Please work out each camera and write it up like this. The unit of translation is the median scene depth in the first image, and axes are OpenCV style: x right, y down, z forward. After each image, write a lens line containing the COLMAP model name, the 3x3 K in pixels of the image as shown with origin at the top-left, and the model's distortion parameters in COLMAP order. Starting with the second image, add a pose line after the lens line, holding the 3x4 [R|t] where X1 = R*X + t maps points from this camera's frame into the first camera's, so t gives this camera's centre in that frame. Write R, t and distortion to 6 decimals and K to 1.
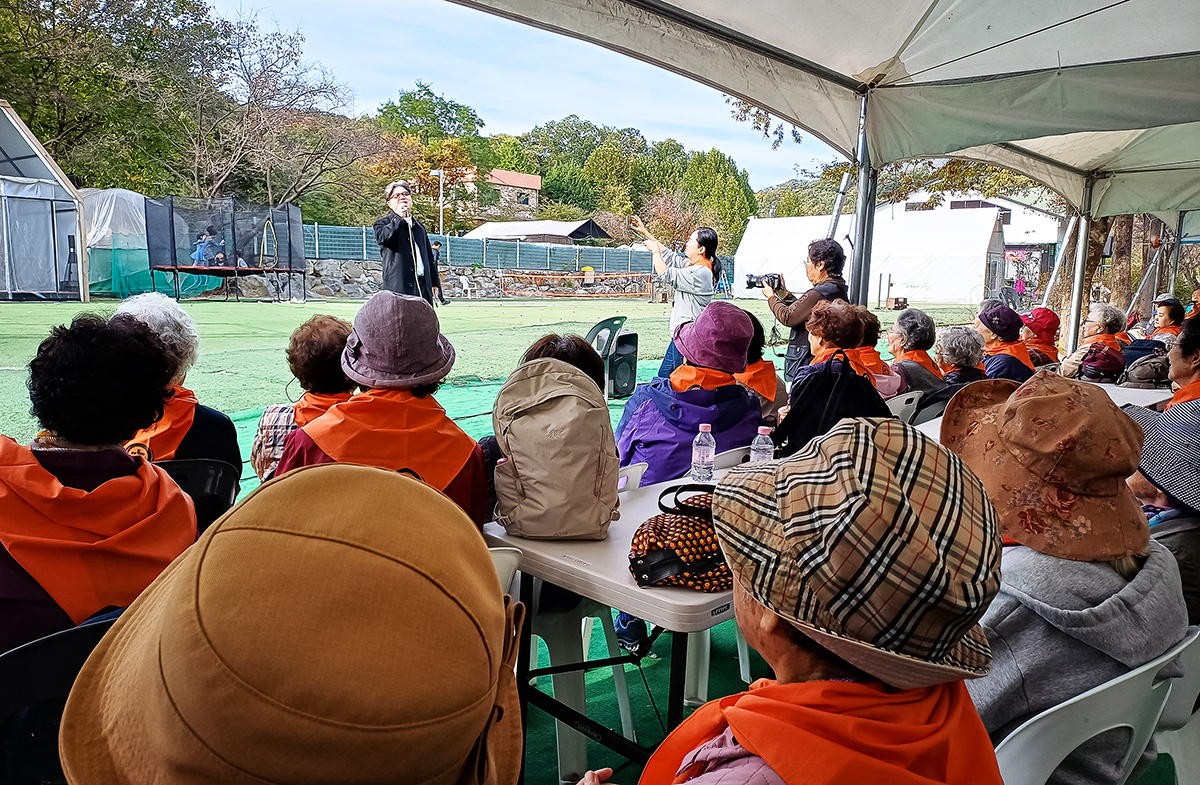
lens RADIAL K [[831.3, 0, 600.0], [0, 831.3, 392.5], [0, 0, 1]] dist [0.069245, -0.064027]
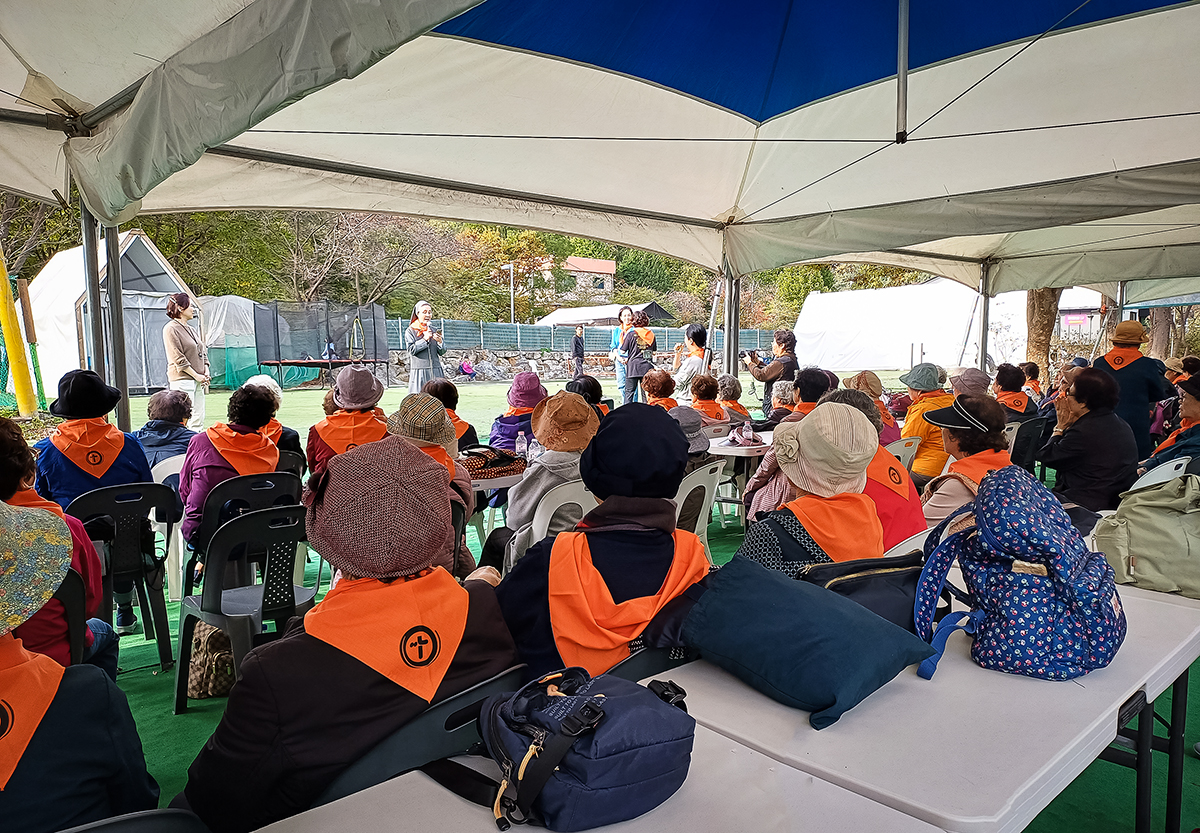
lens RADIAL K [[870.0, 0, 619.5], [0, 870.0, 454.0], [0, 0, 1]] dist [0.063766, -0.006511]
pose [[0.994722, -0.024989, -0.099515, 0.052286], [0.022331, 0.999366, -0.027733, 0.014309], [0.100145, 0.025364, 0.994650, -0.099590]]
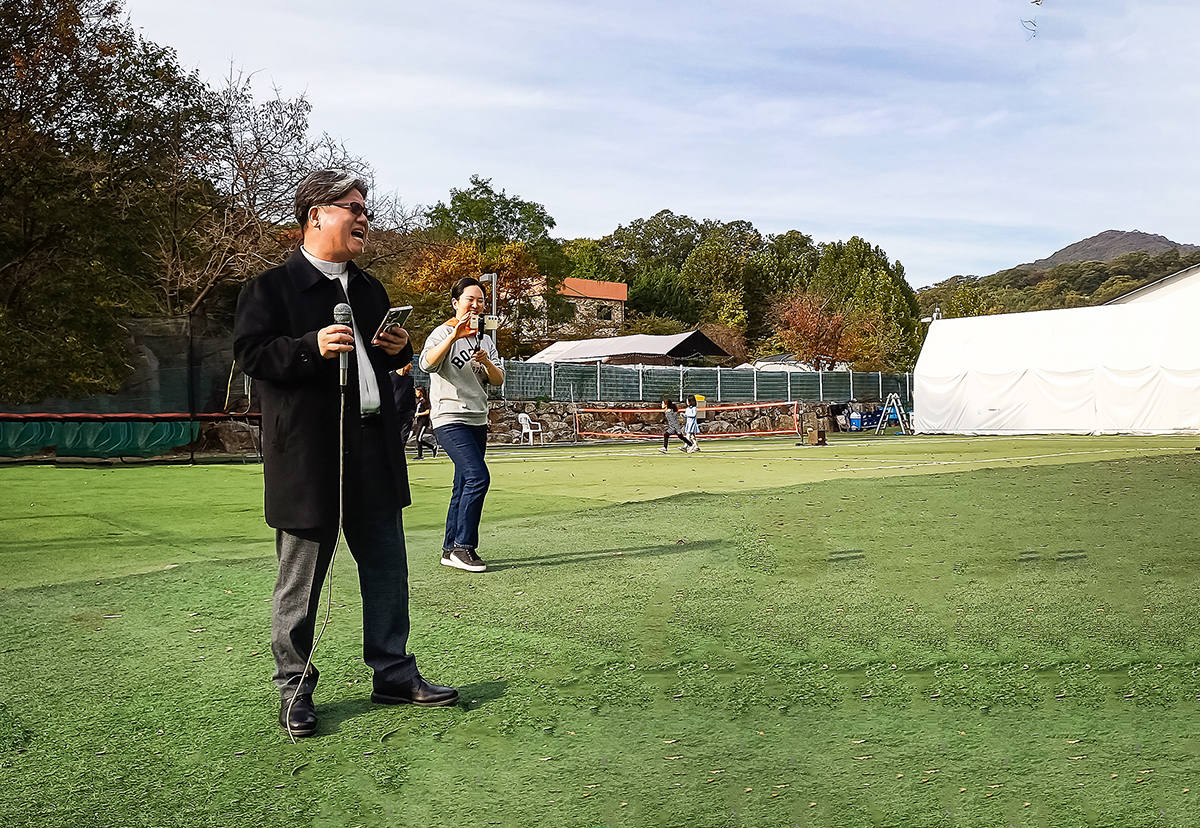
lens RADIAL K [[957.8, 0, 539.9], [0, 957.8, 411.9], [0, 0, 1]] dist [0.081892, -0.007824]
pose [[0.986716, -0.030049, -0.159651, -0.016334], [0.008118, 0.990637, -0.136282, -0.026202], [0.162252, 0.133175, 0.977721, 0.178054]]
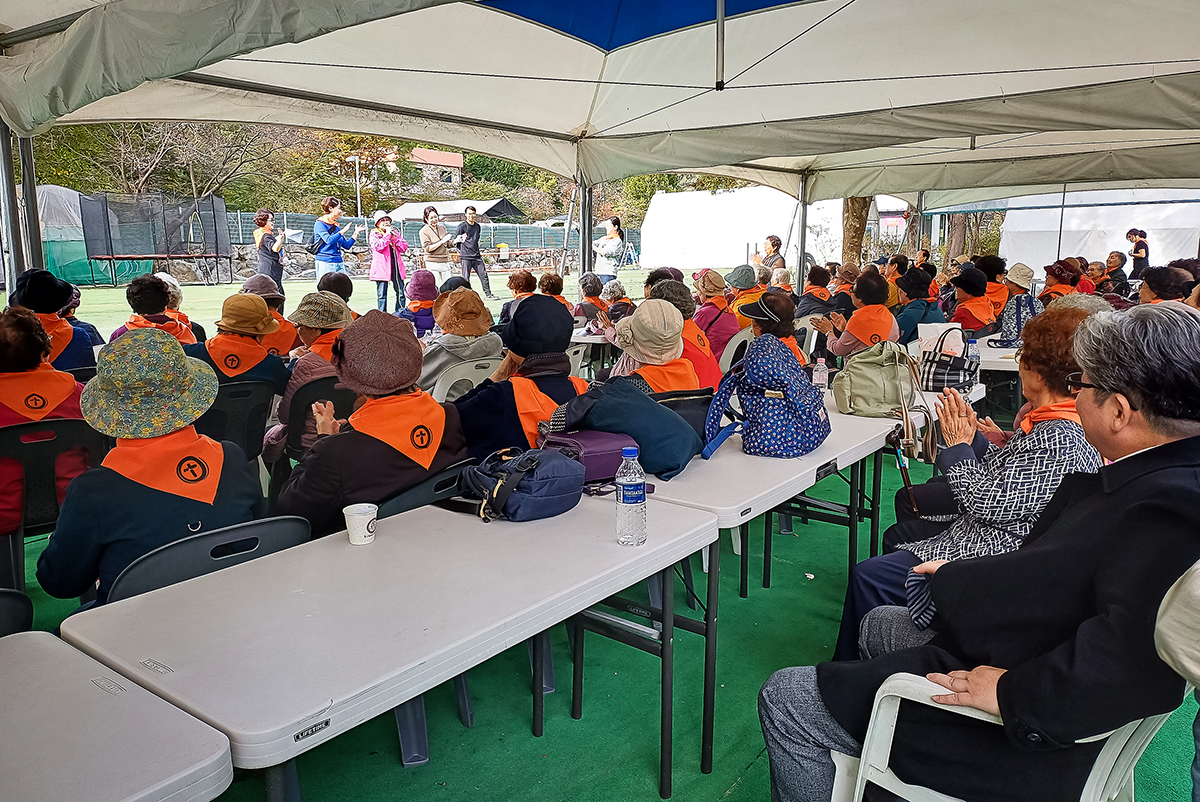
lens RADIAL K [[884.5, 0, 600.0], [0, 884.5, 401.0], [0, 0, 1]] dist [0.078775, -0.083925]
pose [[0.998122, -0.039420, 0.046891, 0.048804], [0.037950, 0.998772, 0.031838, 0.018389], [-0.048089, -0.029999, 0.998392, -0.142542]]
